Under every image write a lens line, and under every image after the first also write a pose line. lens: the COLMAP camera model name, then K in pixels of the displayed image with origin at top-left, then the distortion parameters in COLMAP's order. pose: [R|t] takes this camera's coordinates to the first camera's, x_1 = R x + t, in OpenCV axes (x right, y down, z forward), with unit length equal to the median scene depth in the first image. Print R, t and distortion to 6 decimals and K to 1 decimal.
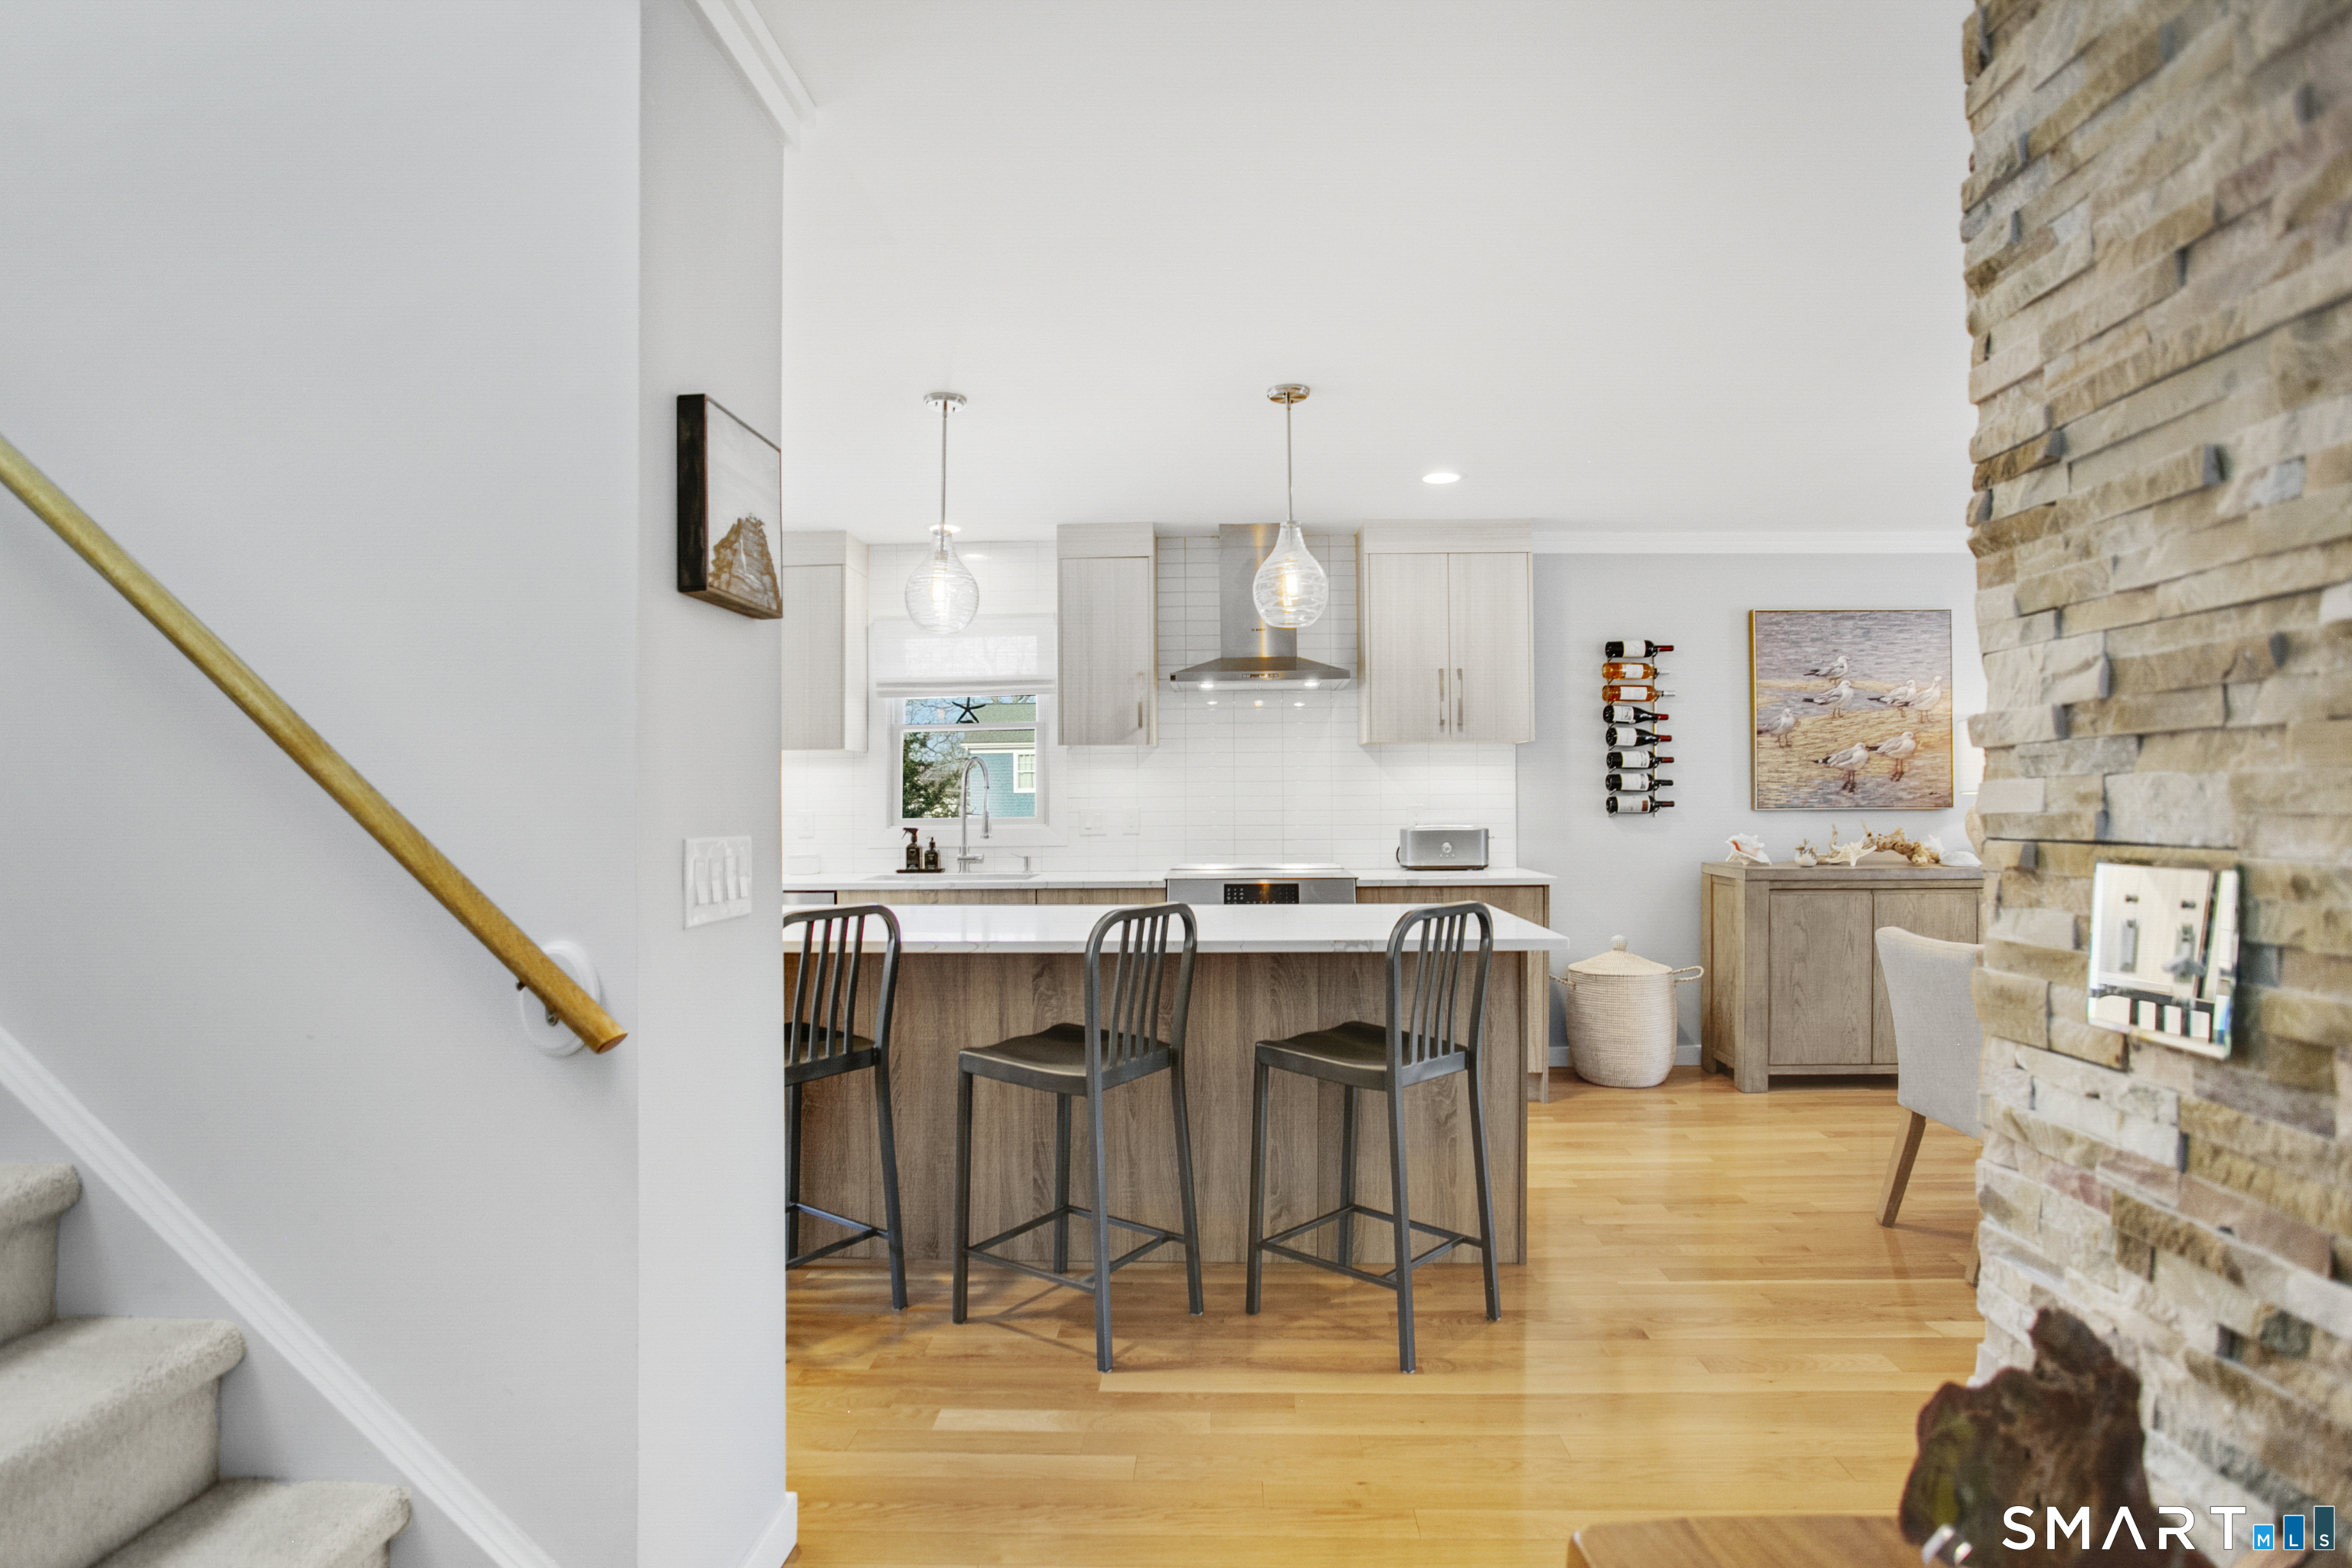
lens RADIAL K [[1194.9, 0, 1175.9], [0, 1194.9, 791.0], [0, 0, 1]] dist [-0.050048, 0.020577]
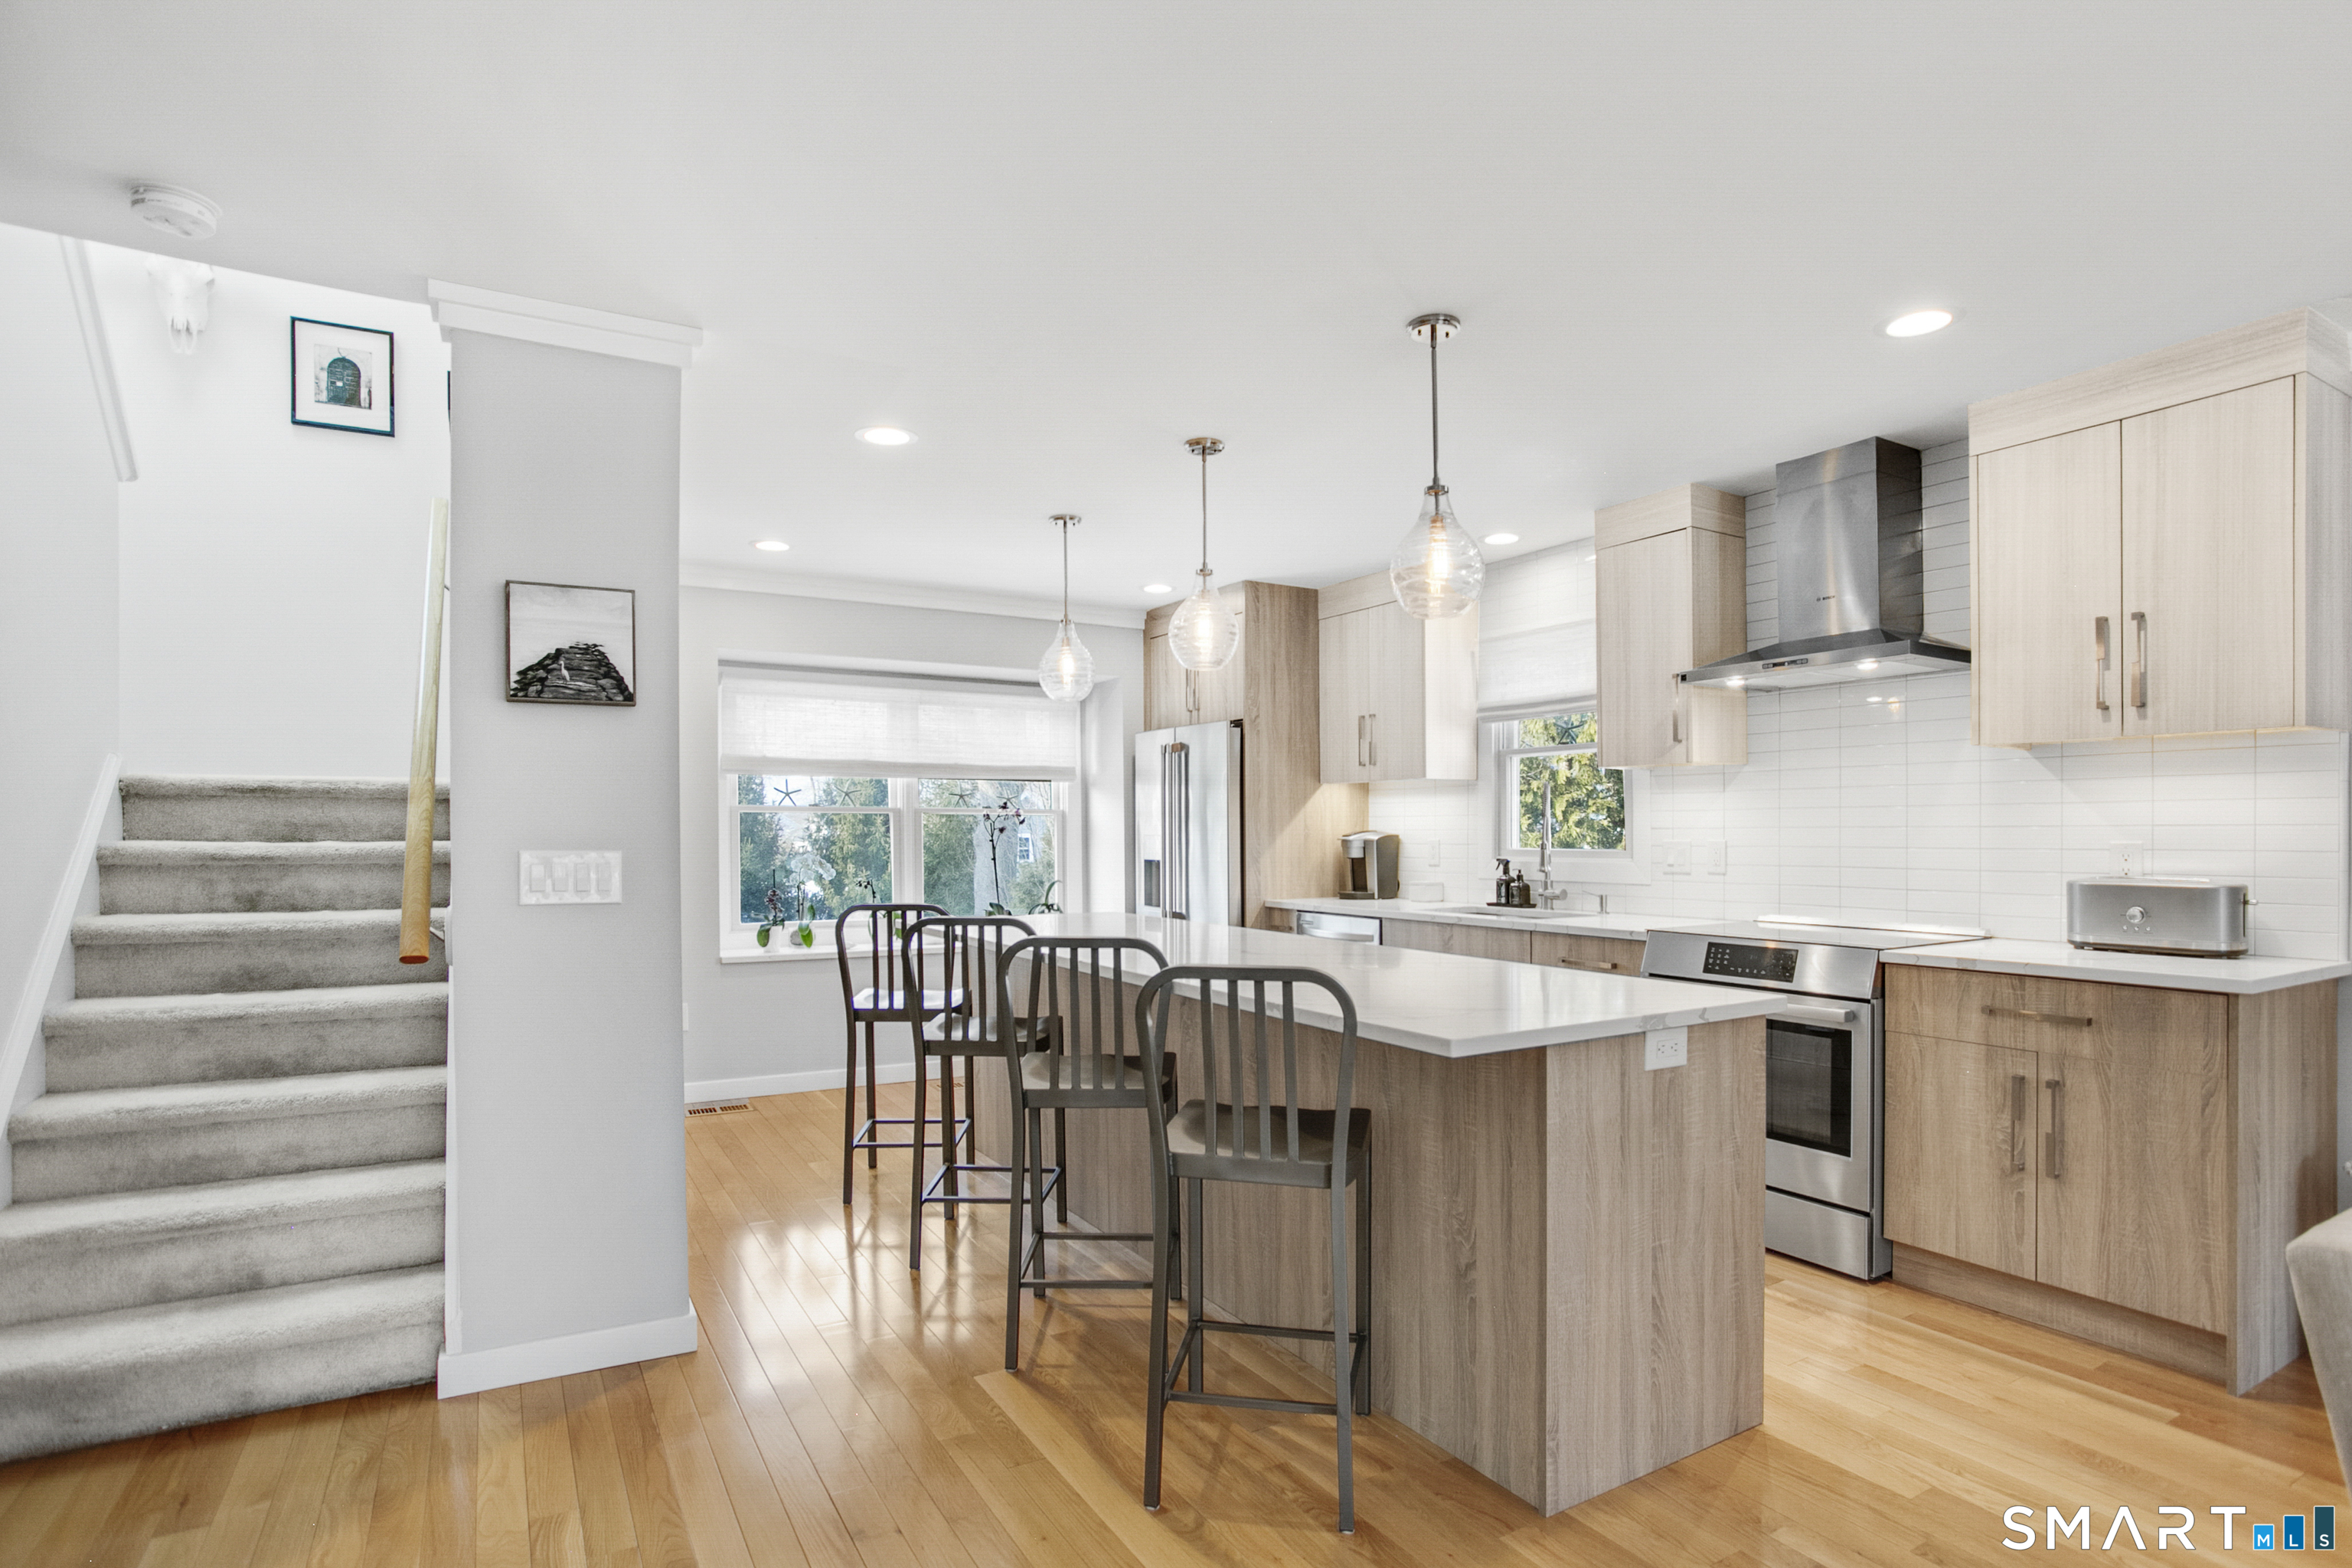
lens RADIAL K [[1194.9, 0, 1181.8], [0, 1194.9, 837.5], [0, 0, 1]] dist [-0.050048, 0.020577]
pose [[0.534683, 0.011268, -0.844977, 0.448435], [0.001886, 0.999893, 0.014527, -0.000633], [0.845050, -0.009361, 0.534605, 0.277909]]
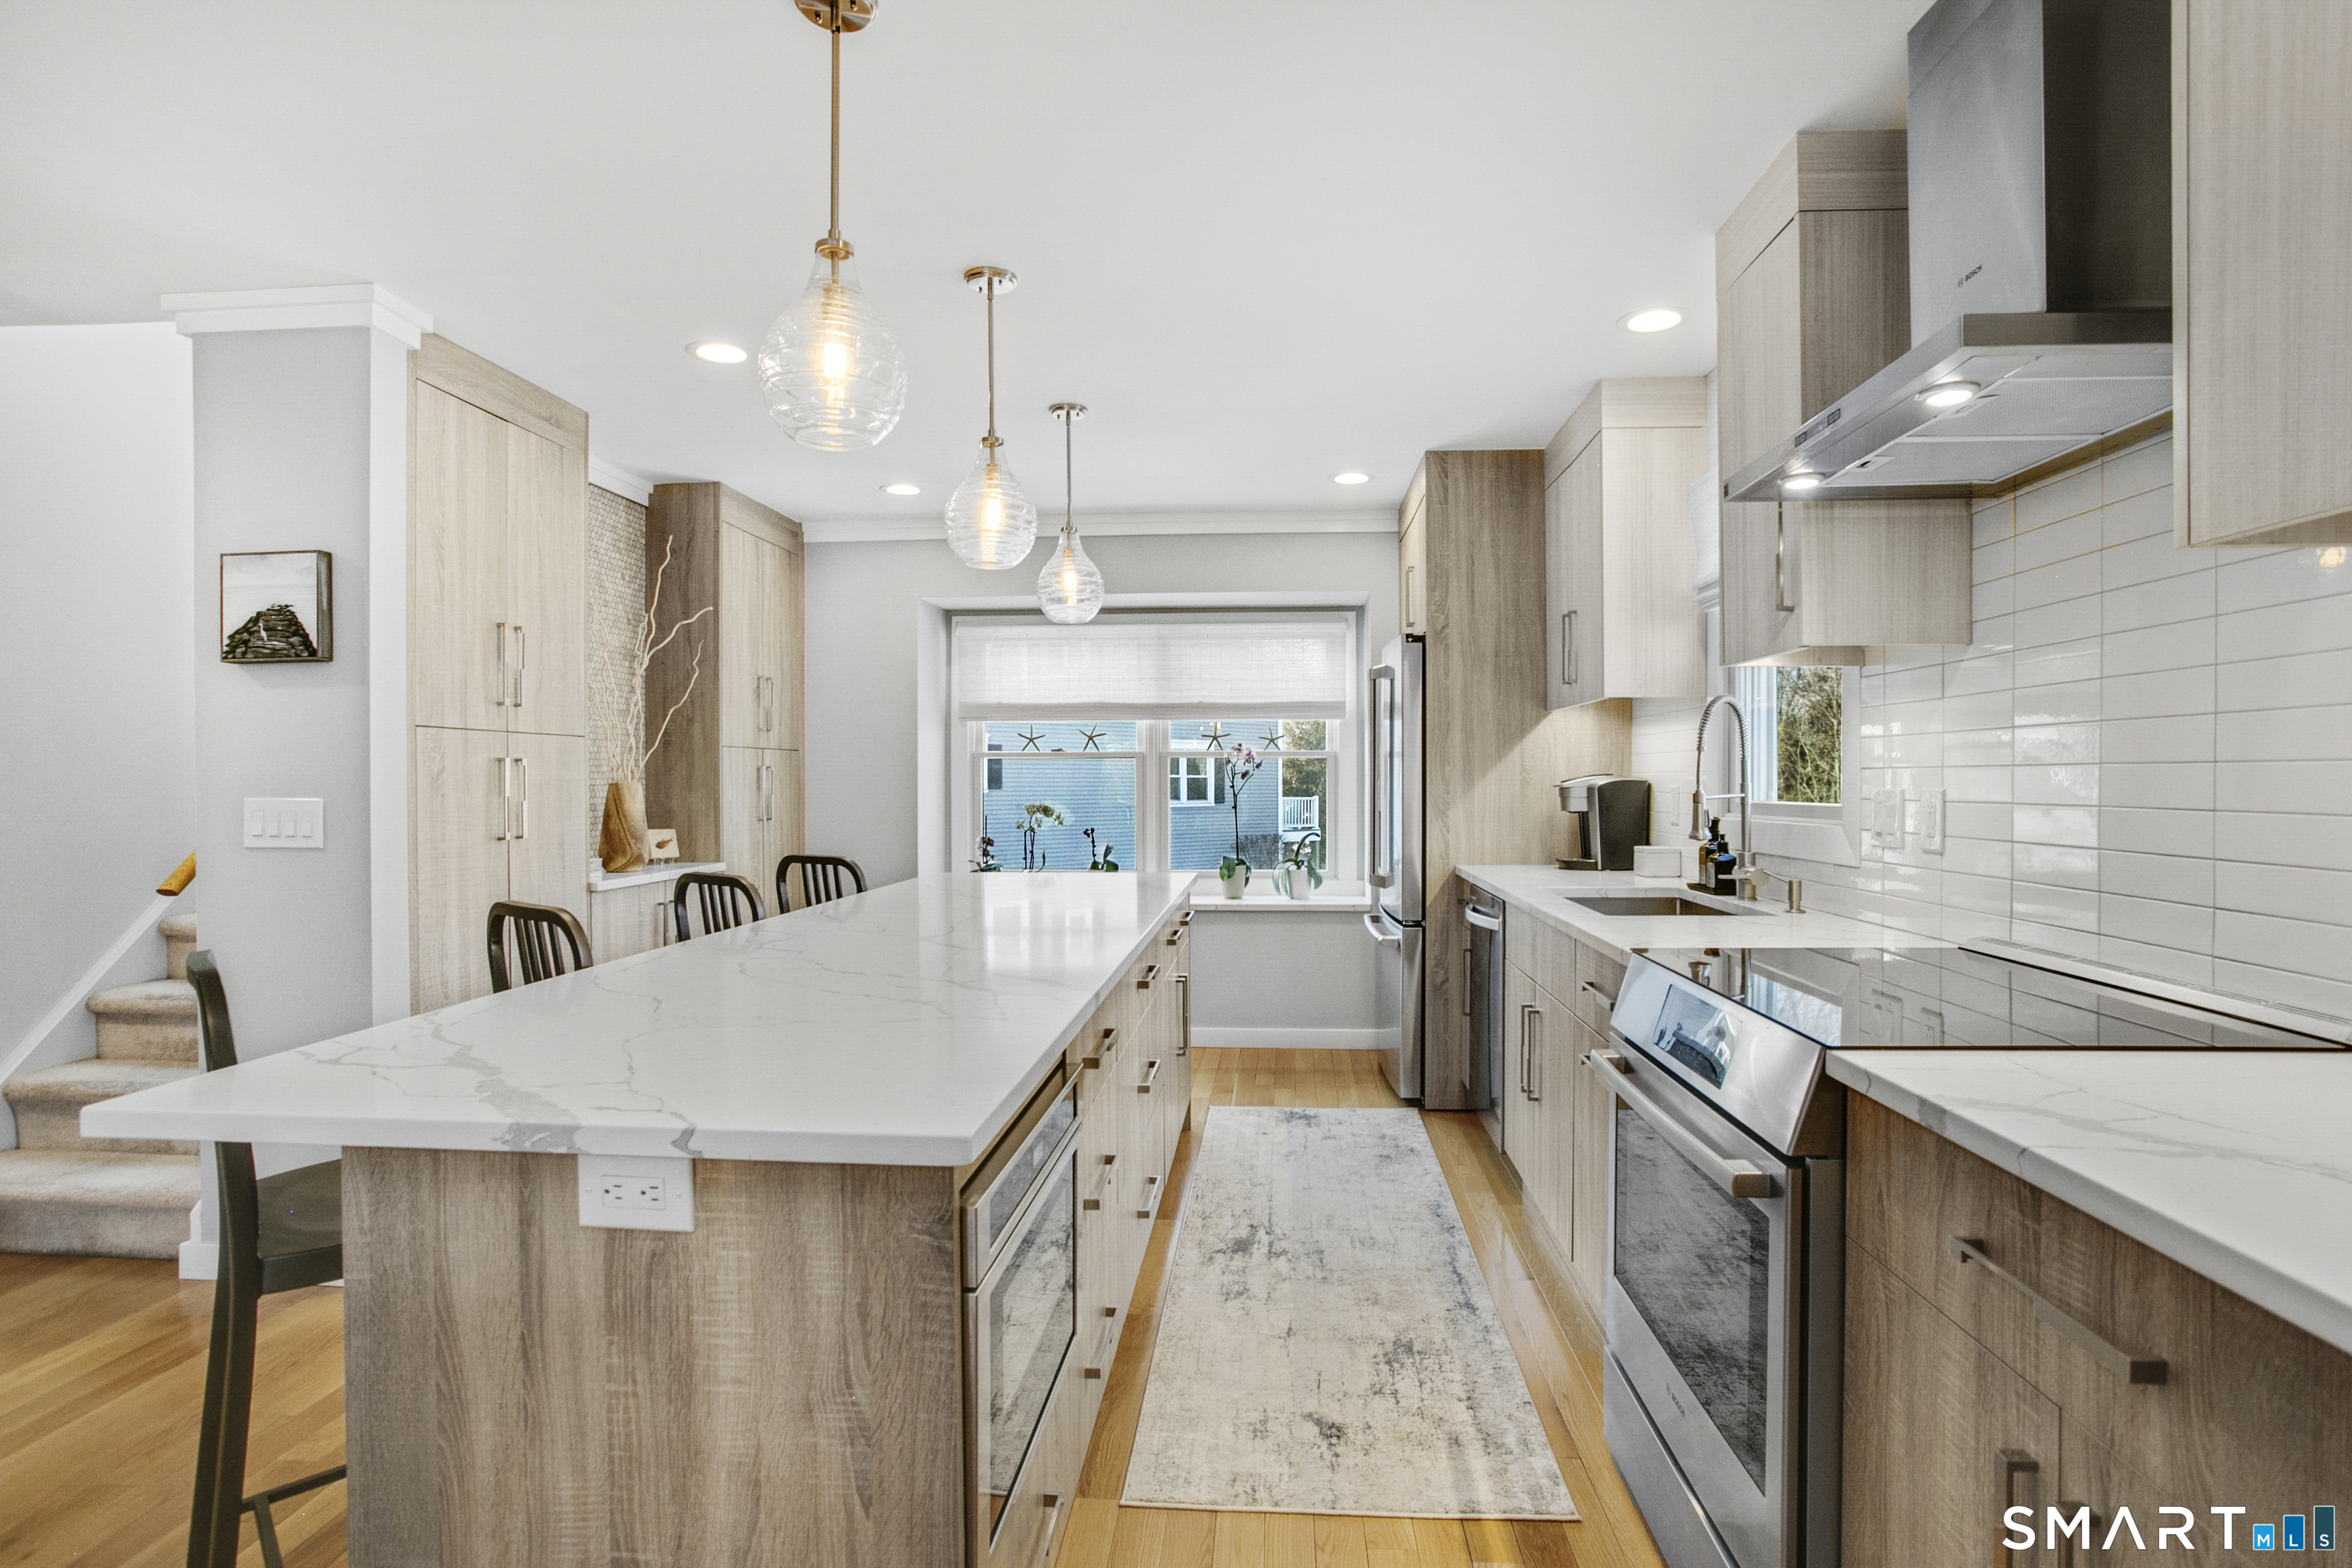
lens RADIAL K [[1194.9, 0, 1200.6], [0, 1194.9, 785.7], [0, 0, 1]] dist [-0.050048, 0.020577]
pose [[-0.044696, 0.014845, -0.998890, 0.398354], [0.010684, 0.999840, 0.014381, 0.002499], [0.998944, -0.010030, -0.044847, 0.778625]]
